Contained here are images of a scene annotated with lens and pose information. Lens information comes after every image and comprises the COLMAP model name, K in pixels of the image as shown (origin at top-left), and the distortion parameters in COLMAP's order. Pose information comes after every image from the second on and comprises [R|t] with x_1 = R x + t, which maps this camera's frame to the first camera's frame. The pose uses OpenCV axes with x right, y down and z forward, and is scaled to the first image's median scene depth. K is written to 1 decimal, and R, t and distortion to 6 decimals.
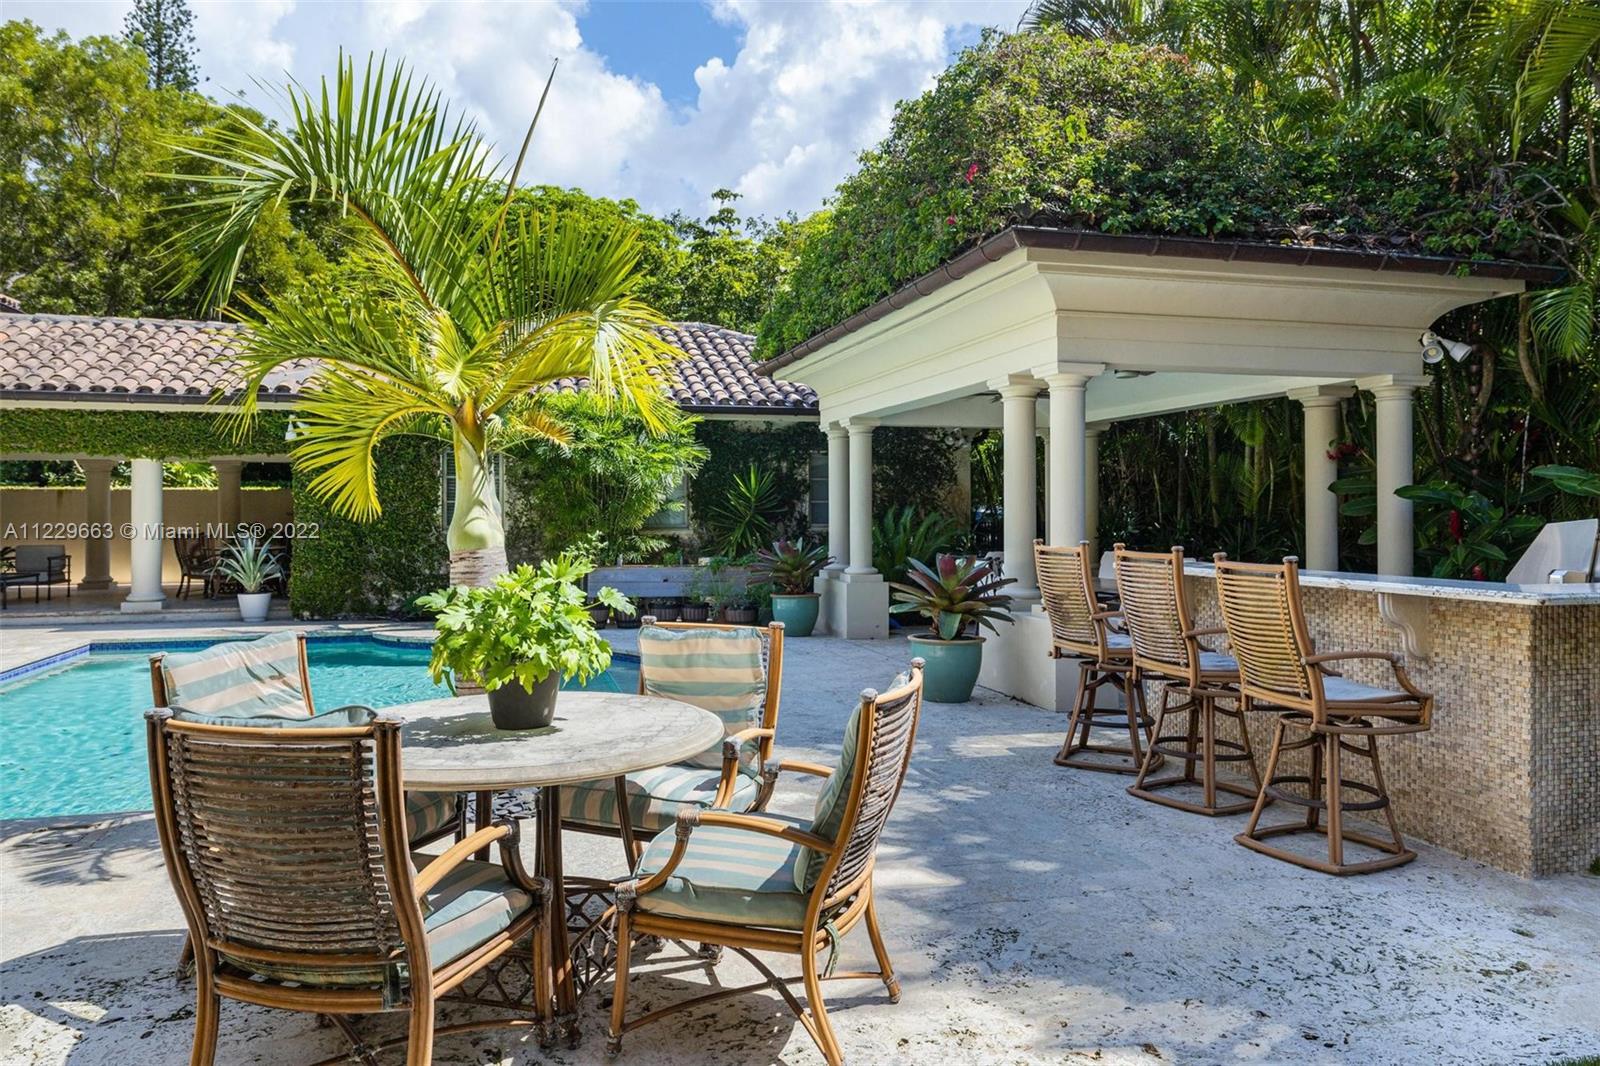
lens RADIAL K [[1102.0, 0, 797.3], [0, 1102.0, 502.2], [0, 0, 1]] dist [0.011398, -0.003599]
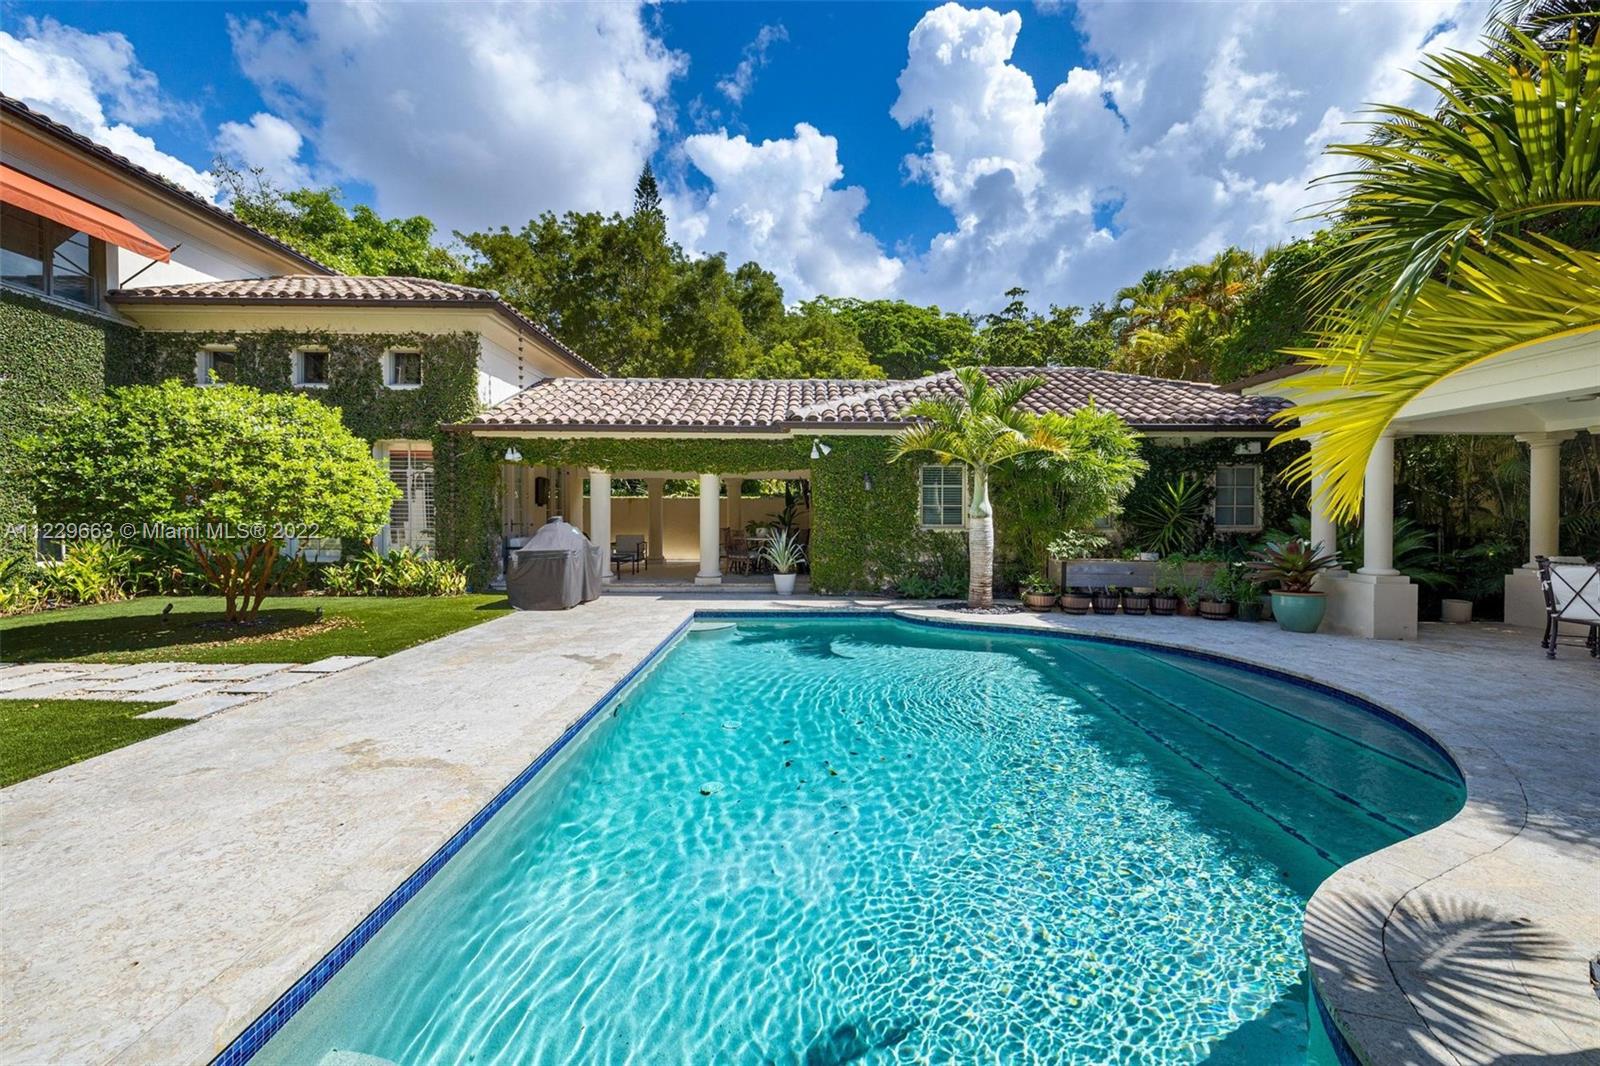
lens RADIAL K [[667.7, 0, 811.4], [0, 667.7, 521.8], [0, 0, 1]] dist [-0.001139, -0.000298]
pose [[0.967570, 0.006955, -0.252506, -0.524020], [-0.001615, 0.999771, 0.021350, 0.004763], [0.252596, -0.020250, 0.967360, 0.461675]]
